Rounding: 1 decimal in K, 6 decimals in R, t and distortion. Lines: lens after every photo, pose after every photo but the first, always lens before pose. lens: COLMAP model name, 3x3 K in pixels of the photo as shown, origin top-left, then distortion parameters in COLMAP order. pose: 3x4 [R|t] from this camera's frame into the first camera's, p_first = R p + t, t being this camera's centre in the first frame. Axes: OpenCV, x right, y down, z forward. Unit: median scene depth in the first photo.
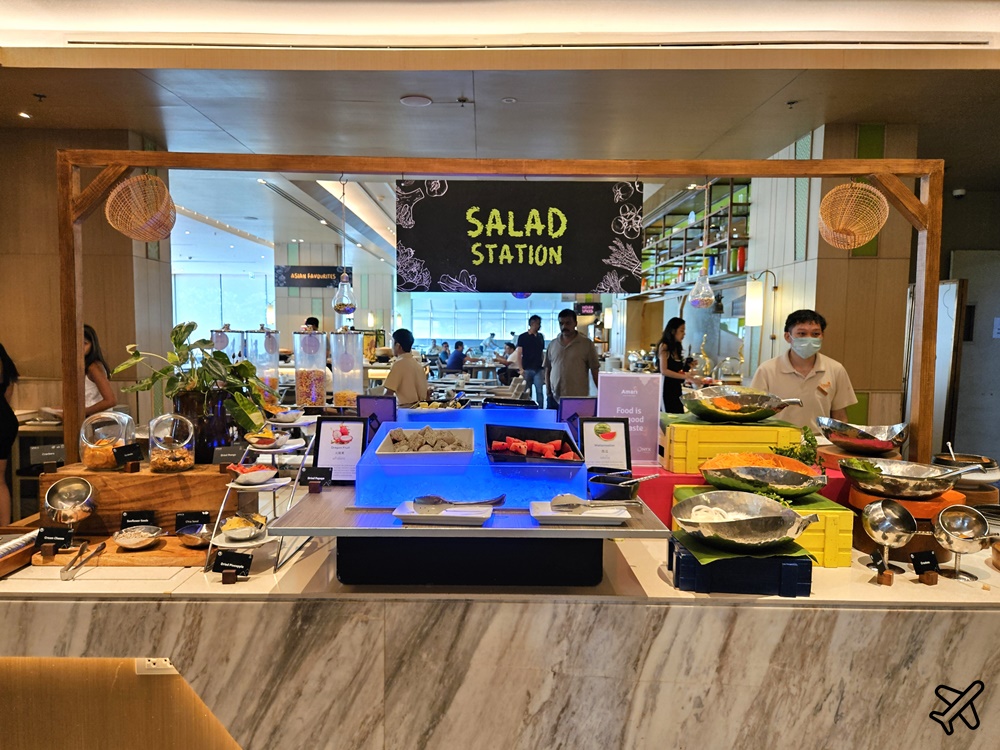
lens RADIAL K [[667.4, 0, 500.0], [0, 667.4, 375.0], [0, 0, 1]] dist [0.001380, 0.000297]
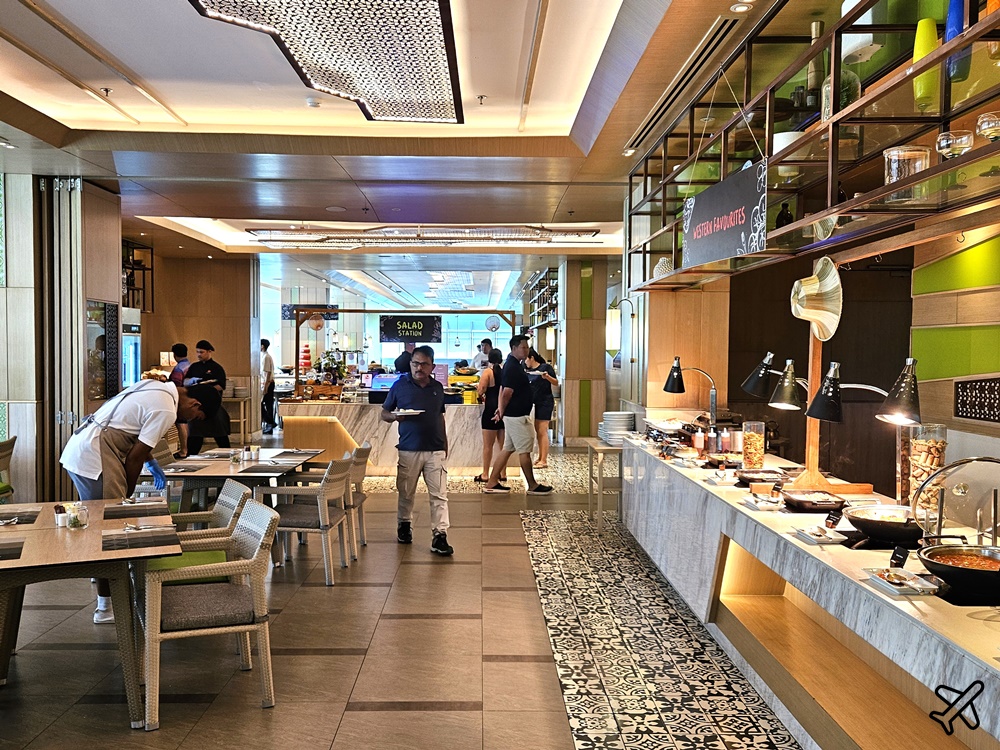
lens RADIAL K [[763.6, 0, 500.0], [0, 763.6, 375.0], [0, 0, 1]] dist [-0.001188, -0.000212]
pose [[0.999651, -0.003147, 0.026234, 0.450953], [0.004004, 0.999458, -0.032675, 0.221313], [-0.026117, 0.032769, 0.999122, -3.619707]]
